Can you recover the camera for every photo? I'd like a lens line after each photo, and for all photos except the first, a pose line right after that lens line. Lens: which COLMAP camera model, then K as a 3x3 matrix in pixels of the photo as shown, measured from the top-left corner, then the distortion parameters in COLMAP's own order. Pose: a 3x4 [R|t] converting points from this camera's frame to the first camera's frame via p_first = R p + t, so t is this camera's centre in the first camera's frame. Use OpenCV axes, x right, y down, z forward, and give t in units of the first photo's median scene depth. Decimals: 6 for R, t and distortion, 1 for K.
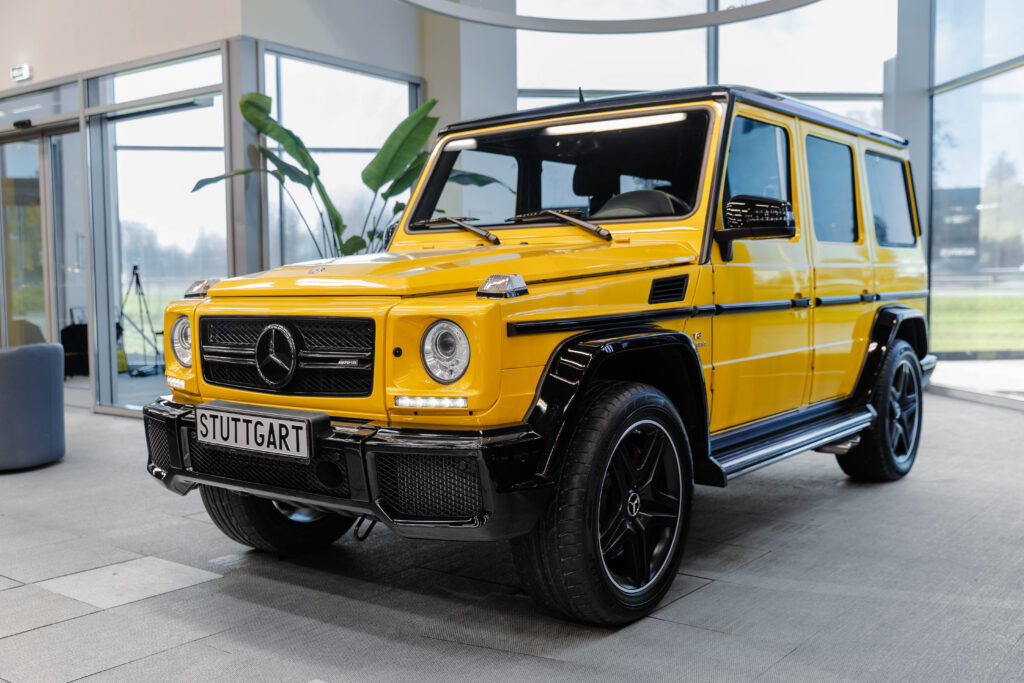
lens RADIAL K [[1043.2, 0, 443.8], [0, 1043.2, 363.2], [0, 0, 1]] dist [-0.005221, 0.000000]
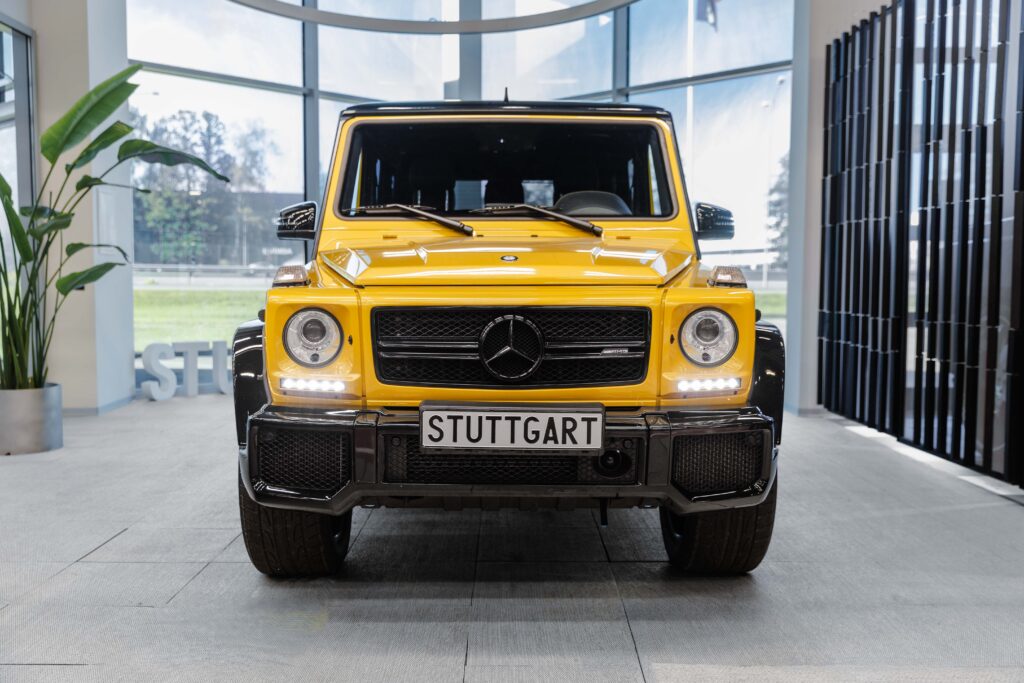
lens RADIAL K [[1043.2, 0, 542.3], [0, 1043.2, 352.3], [0, 0, 1]] dist [-0.005221, 0.000000]
pose [[0.770304, -0.034630, 0.636736, -0.759802], [0.036565, 0.999280, 0.010111, -0.012355], [-0.636628, 0.015494, 0.771015, 0.256526]]
